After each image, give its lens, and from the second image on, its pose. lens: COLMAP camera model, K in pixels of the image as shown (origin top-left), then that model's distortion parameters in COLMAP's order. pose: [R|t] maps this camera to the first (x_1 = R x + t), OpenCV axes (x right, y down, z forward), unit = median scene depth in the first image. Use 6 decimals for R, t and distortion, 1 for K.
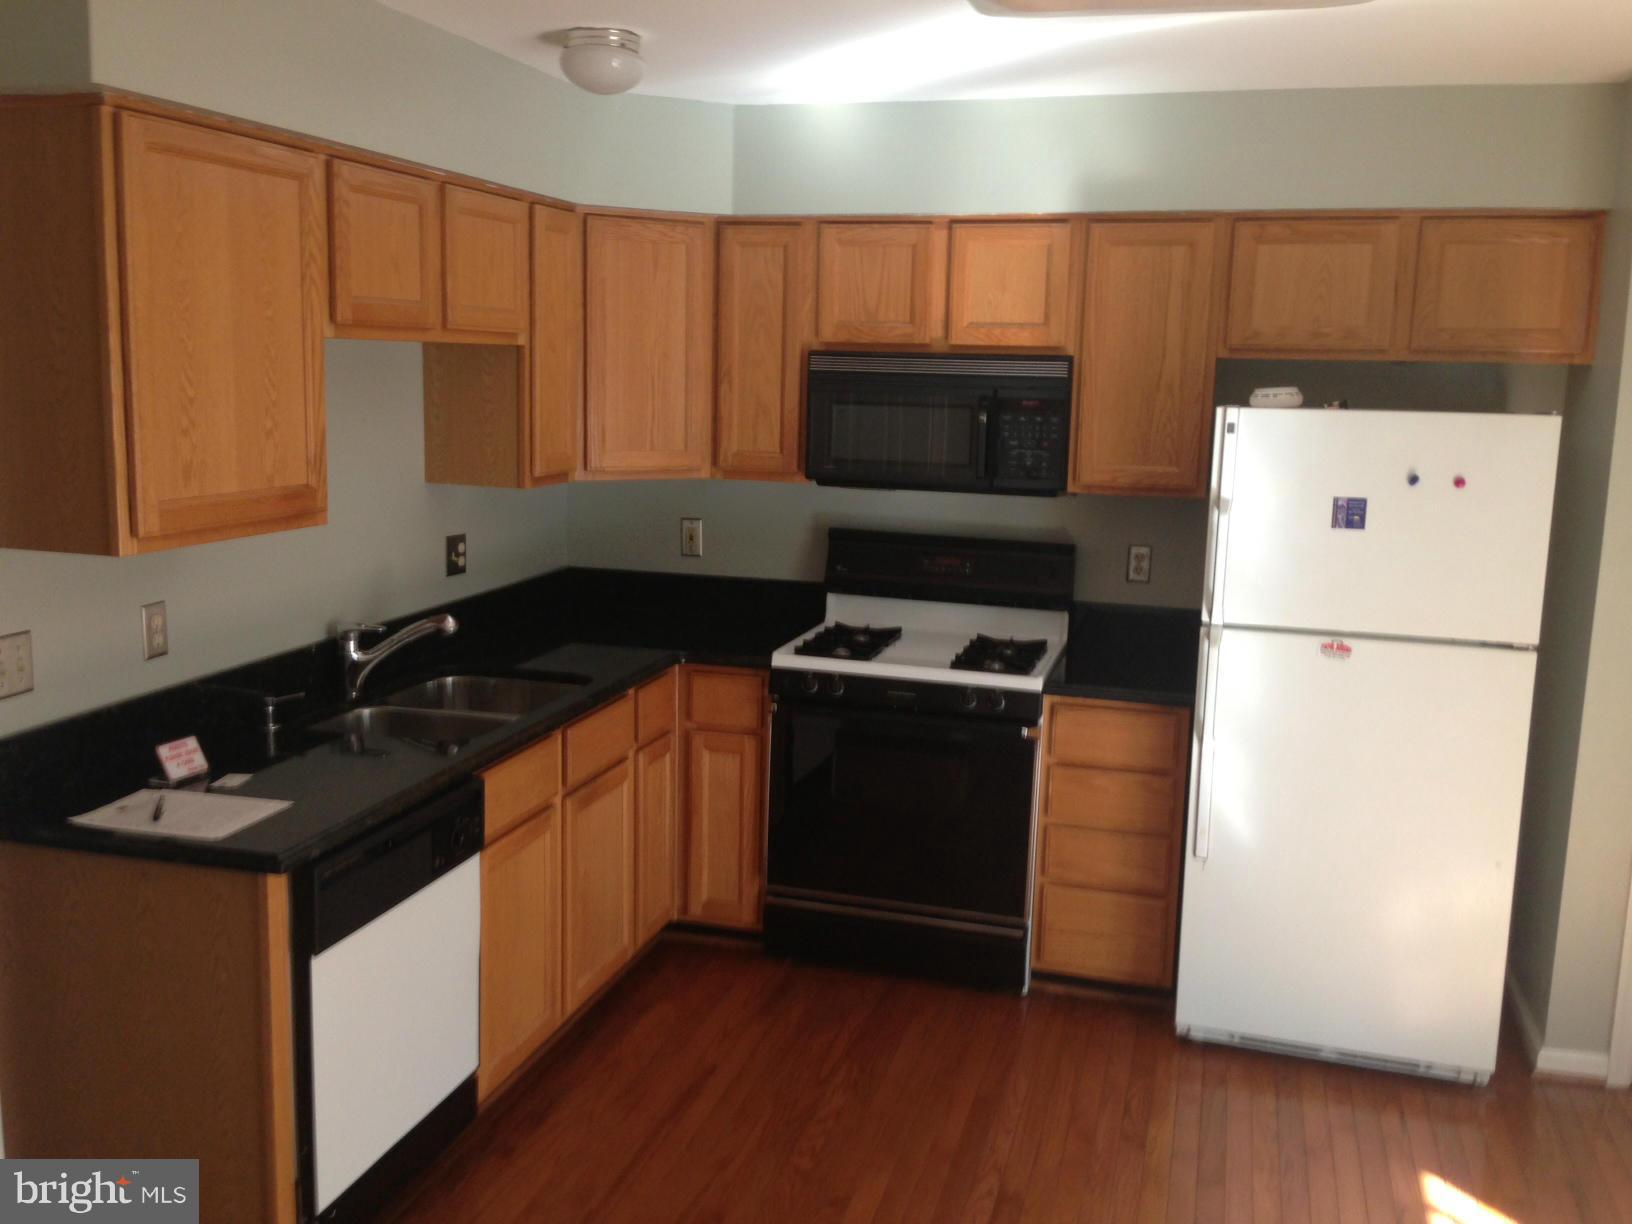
lens RADIAL K [[1552.8, 0, 813.6], [0, 1552.8, 615.5], [0, 0, 1]] dist [0.083941, -0.190630]
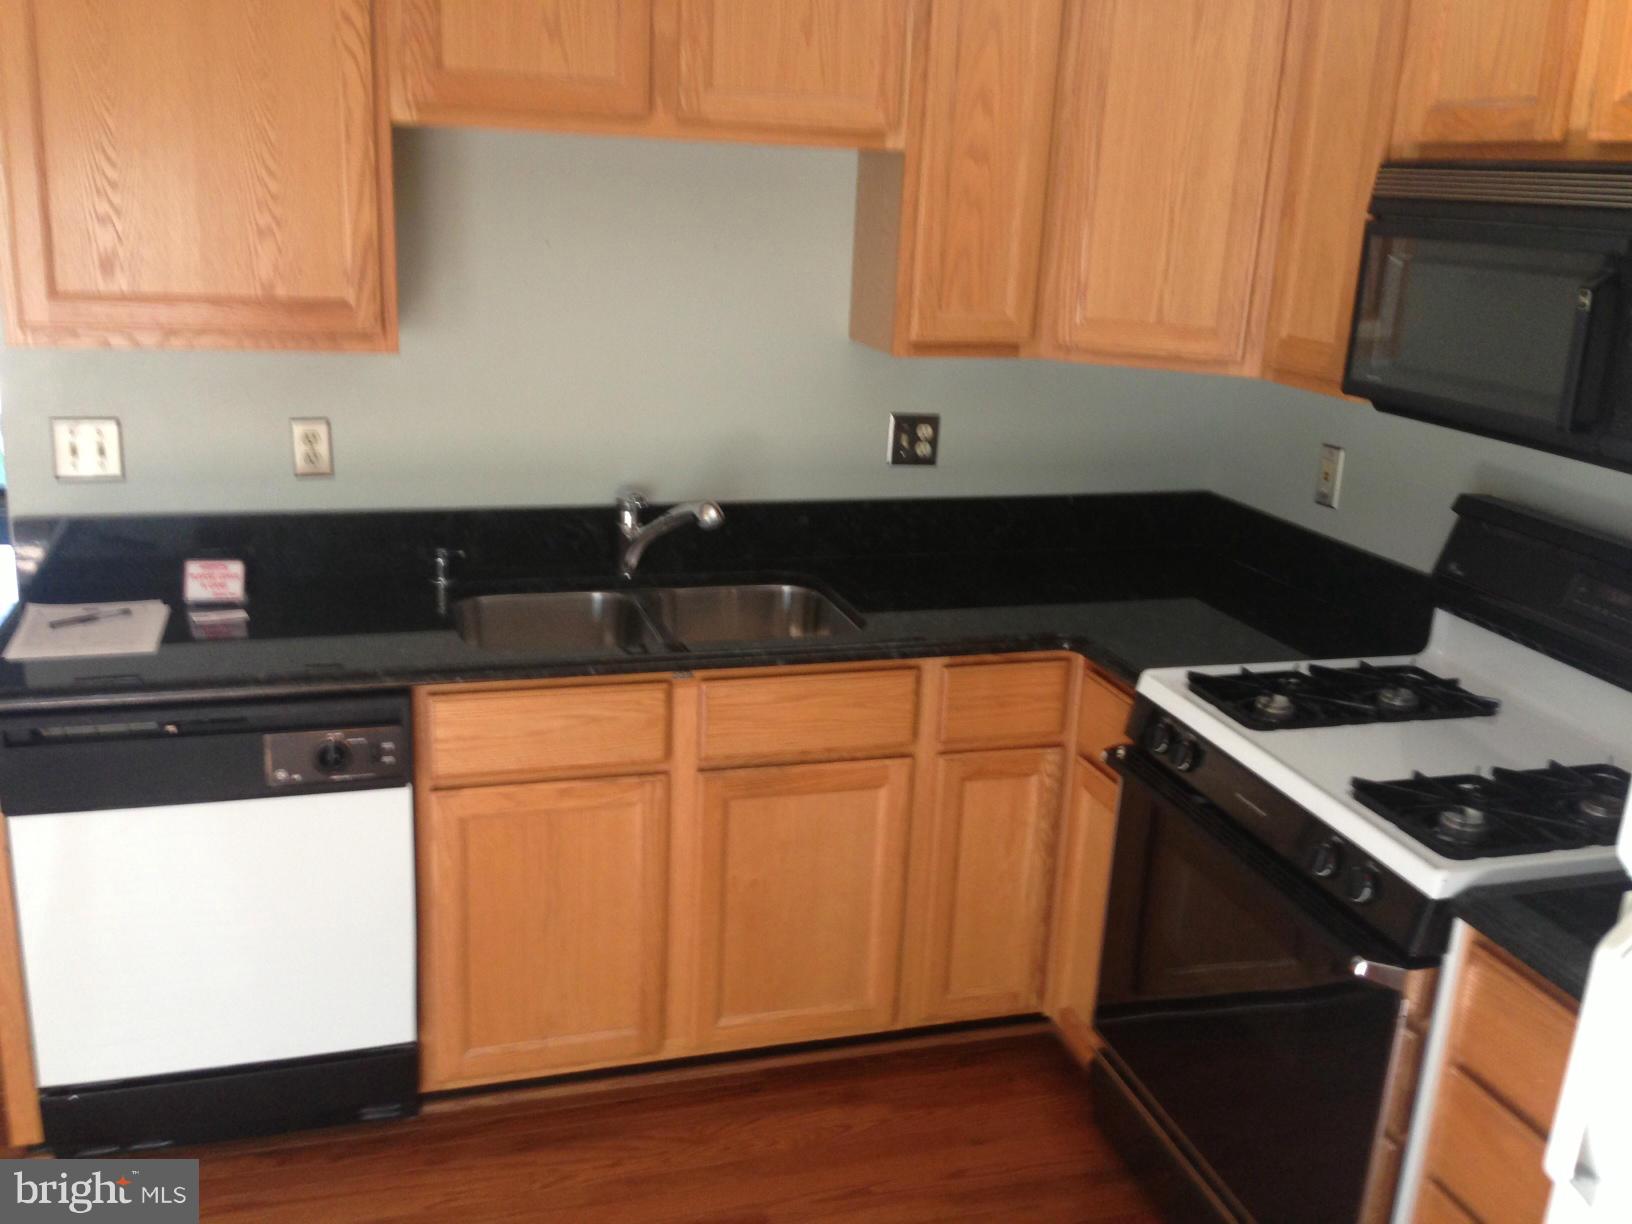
lens RADIAL K [[1474.2, 0, 816.8], [0, 1474.2, 599.0], [0, 0, 1]] dist [0.089131, -0.187984]
pose [[0.523870, 0.229593, -0.820273, 0.374687], [-0.171243, 0.971716, 0.162617, -0.075548], [0.834408, 0.055275, 0.548369, 0.586659]]
